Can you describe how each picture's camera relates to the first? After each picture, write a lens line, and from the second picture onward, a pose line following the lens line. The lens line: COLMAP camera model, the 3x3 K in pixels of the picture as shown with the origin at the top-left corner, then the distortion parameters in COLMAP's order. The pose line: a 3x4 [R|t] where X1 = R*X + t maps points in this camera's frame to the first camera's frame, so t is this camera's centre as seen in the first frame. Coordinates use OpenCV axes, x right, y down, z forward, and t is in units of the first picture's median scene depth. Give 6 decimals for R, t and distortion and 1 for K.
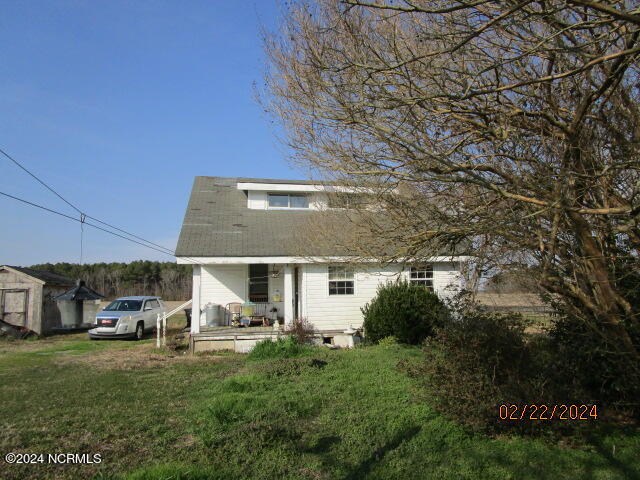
lens RADIAL K [[461.6, 0, 320.0], [0, 461.6, 240.0], [0, 0, 1]] dist [-0.029612, 0.024072]
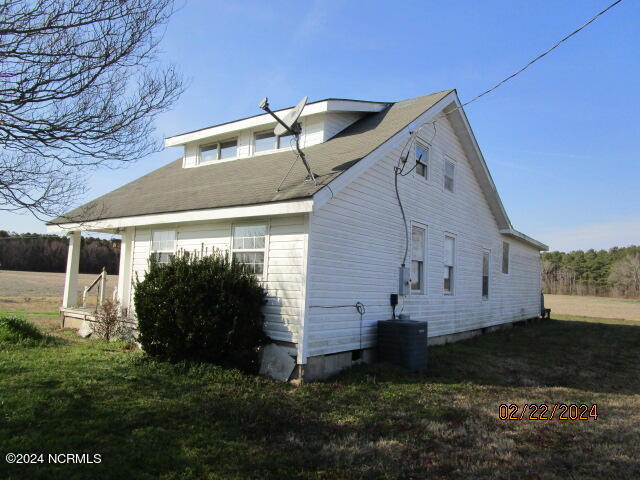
lens RADIAL K [[461.6, 0, 320.0], [0, 461.6, 240.0], [0, 0, 1]] dist [-0.029612, 0.024072]
pose [[0.646525, -0.016817, -0.762708, 0.764879], [0.032025, 0.999474, 0.005109, 0.079339], [0.762221, -0.027728, 0.646723, 0.739638]]
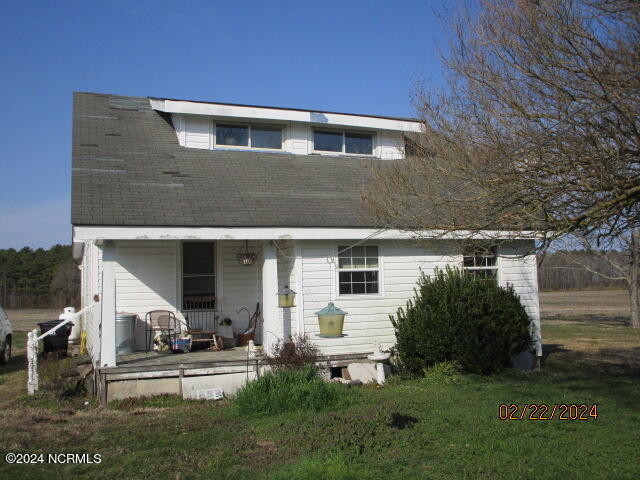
lens RADIAL K [[665.4, 0, 320.0], [0, 665.4, 240.0], [0, 0, 1]] dist [-0.040127, -0.000807]
pose [[0.983656, 0.004638, 0.180000, -0.154775], [-0.010321, 0.999477, 0.030648, 0.023904], [-0.179763, -0.032005, 0.983189, 0.176742]]
